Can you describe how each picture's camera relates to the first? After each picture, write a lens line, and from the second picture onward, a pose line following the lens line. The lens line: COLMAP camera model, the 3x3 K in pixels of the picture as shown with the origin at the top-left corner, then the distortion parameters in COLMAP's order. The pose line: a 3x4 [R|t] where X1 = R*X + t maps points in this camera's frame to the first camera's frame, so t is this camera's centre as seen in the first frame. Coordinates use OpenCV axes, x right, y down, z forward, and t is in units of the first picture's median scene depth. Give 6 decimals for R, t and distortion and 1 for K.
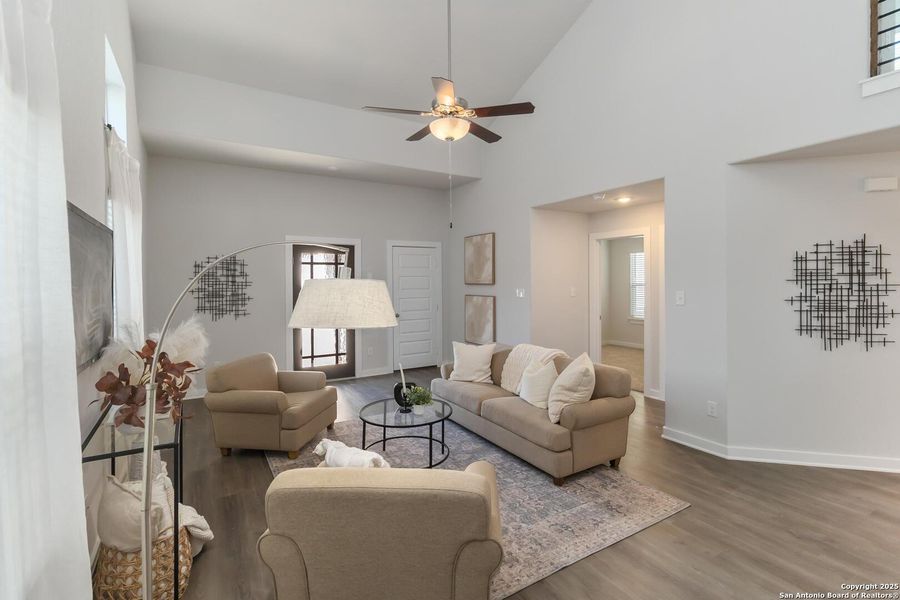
lens RADIAL K [[422.7, 0, 451.1], [0, 422.7, 282.3], [0, 0, 1]] dist [0.000304, 0.000118]
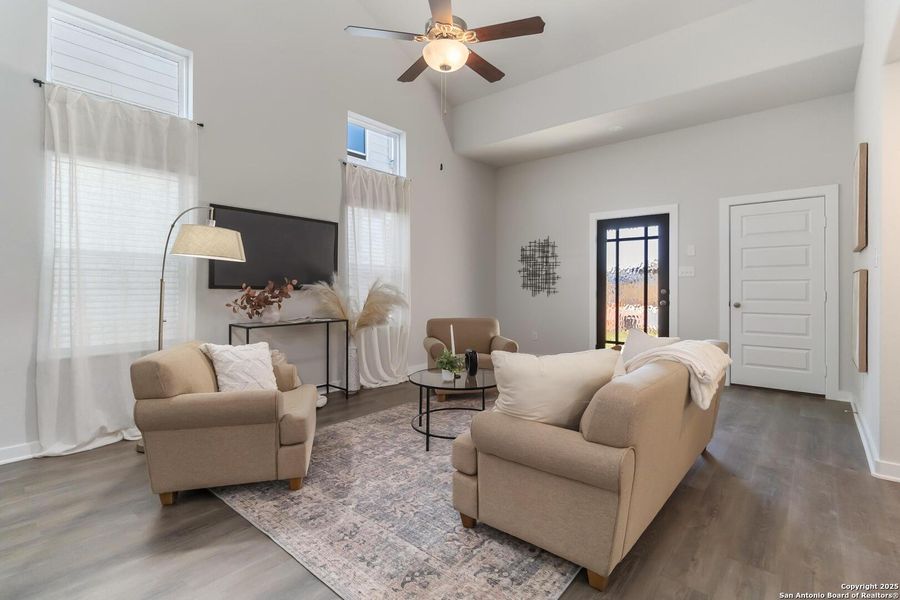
lens RADIAL K [[422.7, 0, 451.1], [0, 422.7, 282.3], [0, 0, 1]] dist [0.000304, 0.000118]
pose [[0.314666, -0.003478, -0.949196, 0.472188], [-0.009049, 0.999937, -0.006663, 0.062531], [0.949159, 0.010687, 0.314615, 0.422458]]
